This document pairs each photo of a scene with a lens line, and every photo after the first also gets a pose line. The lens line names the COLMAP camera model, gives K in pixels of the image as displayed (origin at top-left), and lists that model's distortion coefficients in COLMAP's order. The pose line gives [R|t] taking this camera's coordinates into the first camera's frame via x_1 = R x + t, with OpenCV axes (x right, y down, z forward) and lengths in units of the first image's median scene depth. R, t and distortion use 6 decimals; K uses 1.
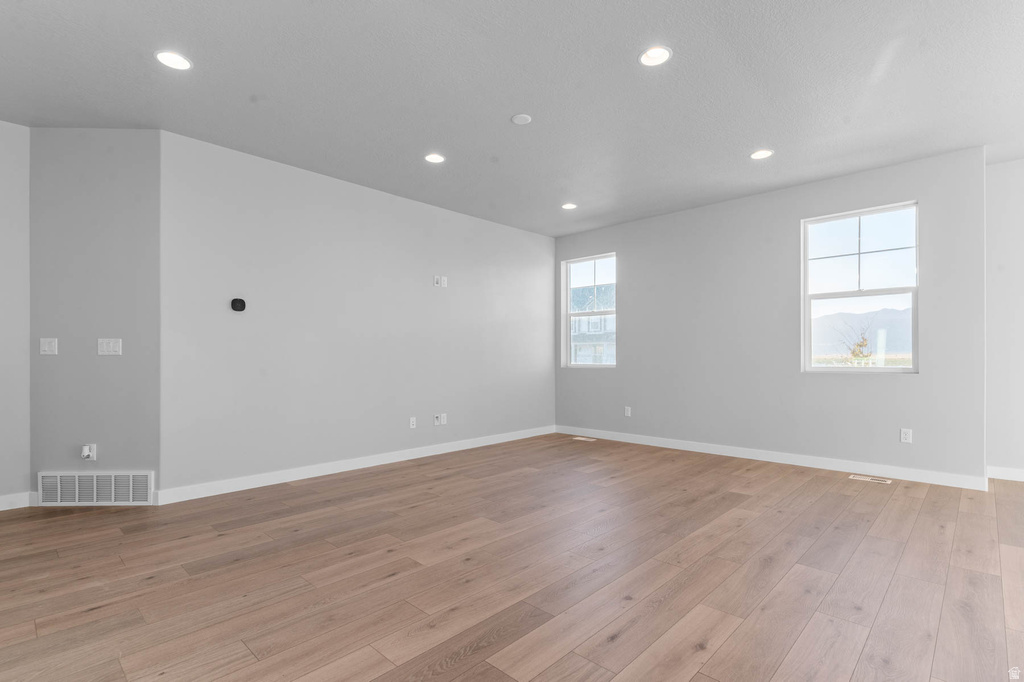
lens RADIAL K [[493.4, 0, 525.4], [0, 493.4, 358.4], [0, 0, 1]] dist [0.009312, -0.000772]
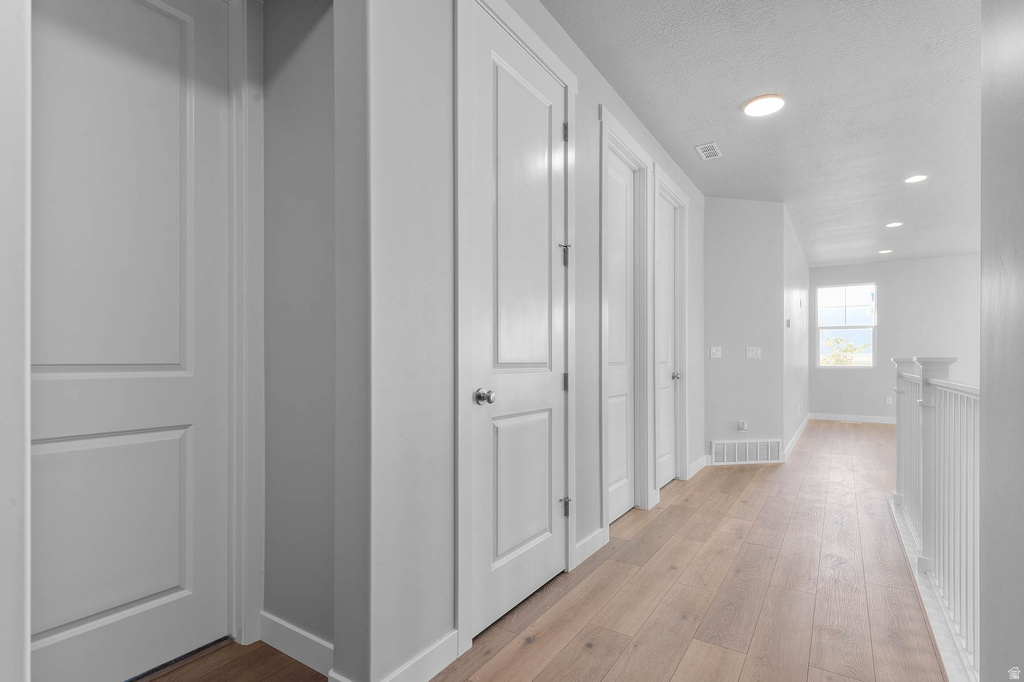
lens RADIAL K [[493.4, 0, 517.7], [0, 493.4, 359.2], [0, 0, 1]] dist [0.009312, -0.000772]
pose [[0.985012, -0.000233, 0.172486, -1.757000], [0.001585, 0.999969, -0.007701, 0.004788], [-0.172479, 0.007859, 0.984982, -0.290589]]
